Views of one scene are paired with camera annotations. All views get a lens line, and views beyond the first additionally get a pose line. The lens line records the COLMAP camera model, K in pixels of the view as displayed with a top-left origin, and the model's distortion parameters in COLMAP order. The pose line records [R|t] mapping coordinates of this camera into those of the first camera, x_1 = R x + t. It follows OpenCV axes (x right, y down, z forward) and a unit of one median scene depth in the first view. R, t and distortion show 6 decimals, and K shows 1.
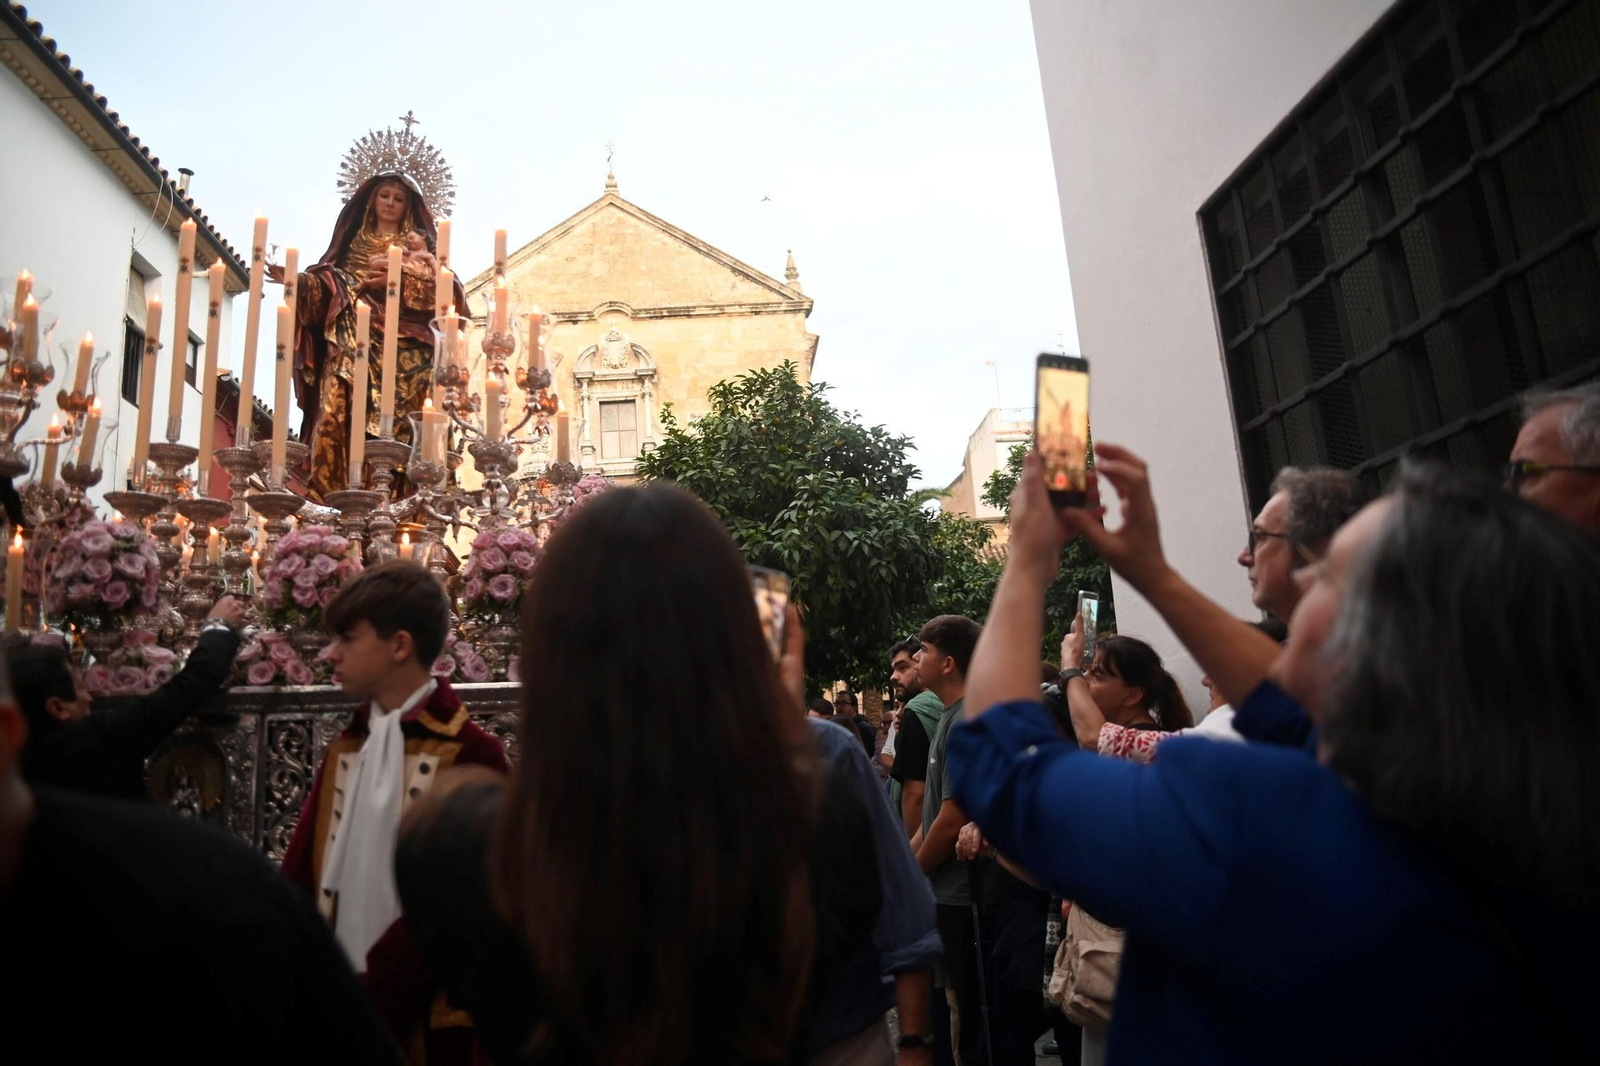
lens RADIAL K [[1142.2, 0, 786.9], [0, 1142.2, 524.5], [0, 0, 1]] dist [-0.116887, 0.131233]
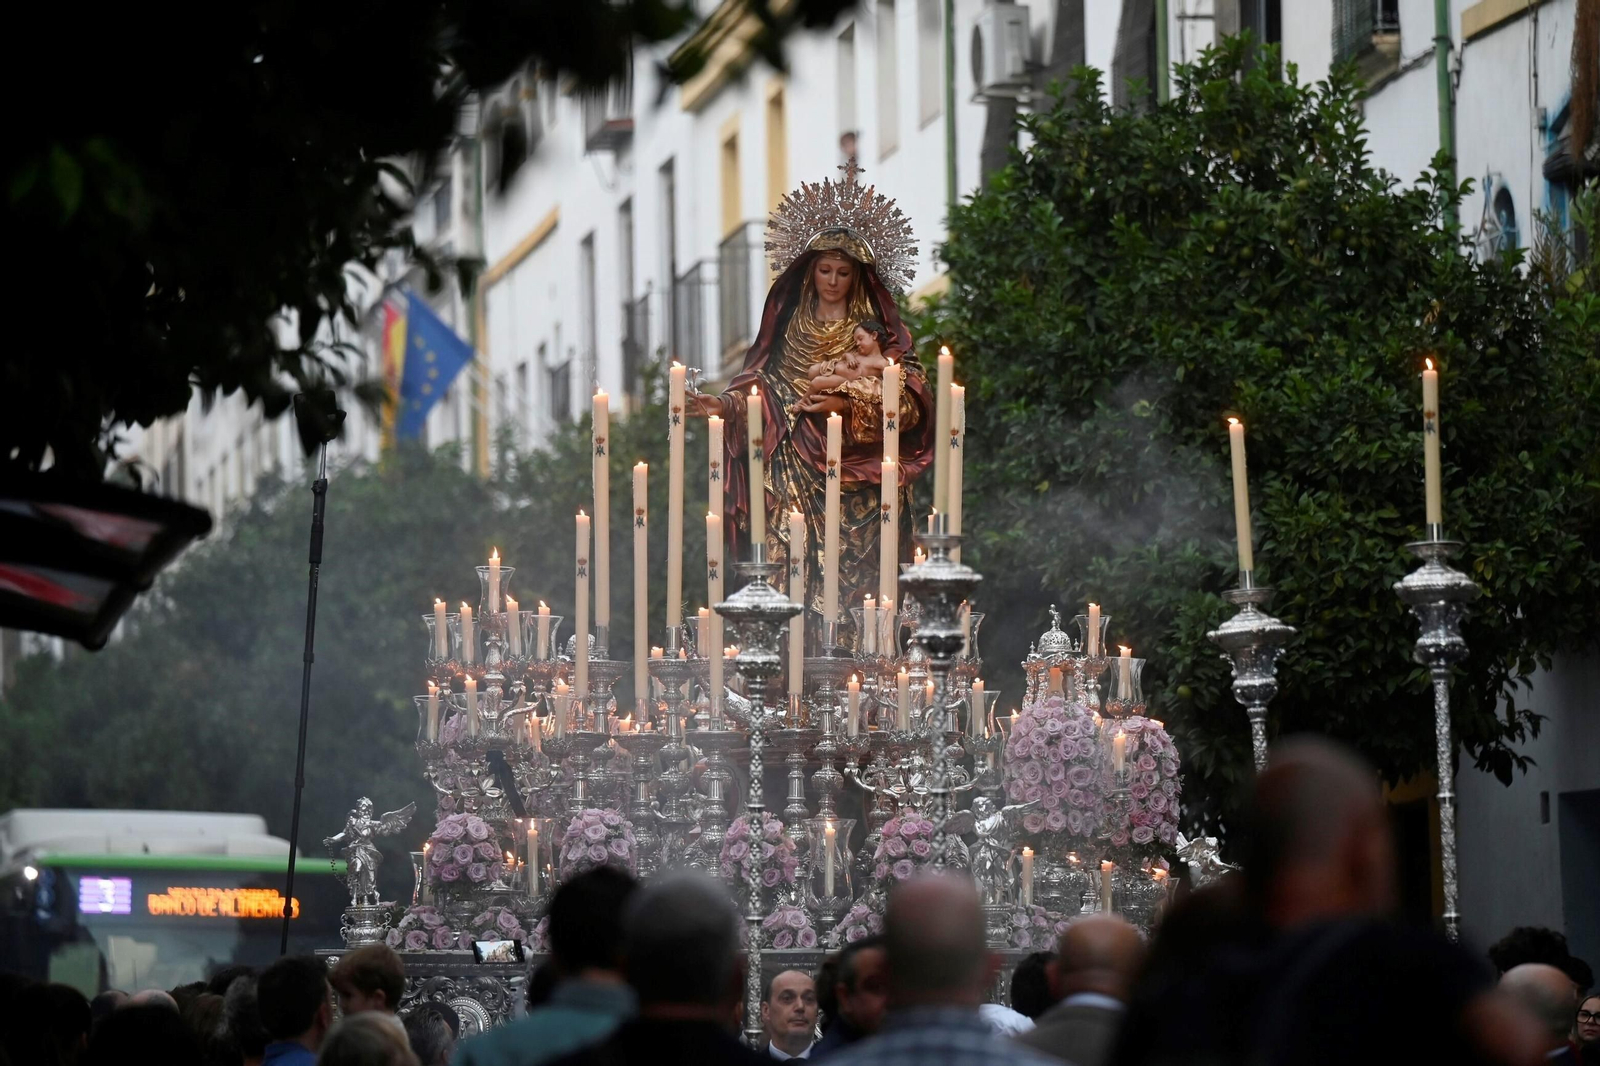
lens RADIAL K [[8406.7, 0, 800.0], [0, 8406.7, 533.0], [0, 0, 1]] dist [0.037282, -9.859176]
pose [[0.922511, 0.017571, -0.385570, 1.764503], [0.037023, 0.990328, 0.133713, -0.856403], [0.384190, -0.137627, 0.912939, -4.089988]]
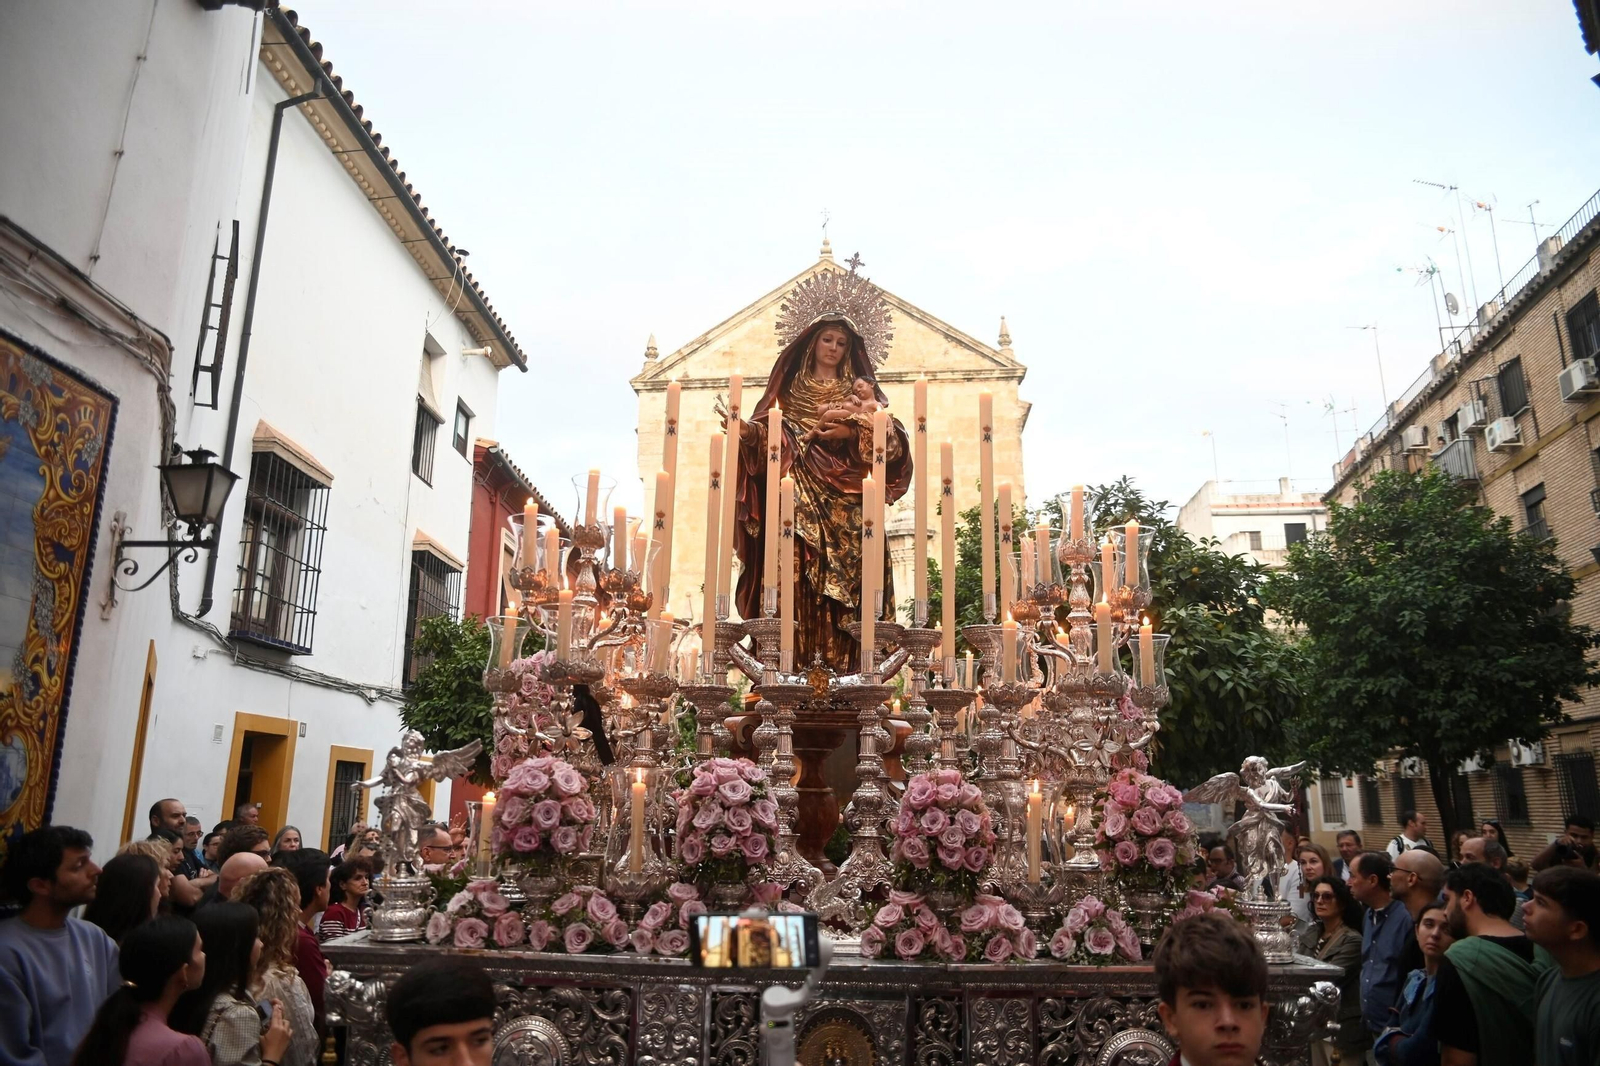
lens RADIAL K [[1142.2, 0, 786.9], [0, 1142.2, 524.5], [0, 0, 1]] dist [-0.116887, 0.131233]
pose [[0.988155, 0.030271, -0.150443, -0.236791], [-0.037168, 0.998373, -0.043242, -0.088999], [0.148889, 0.048321, 0.987673, 0.031508]]
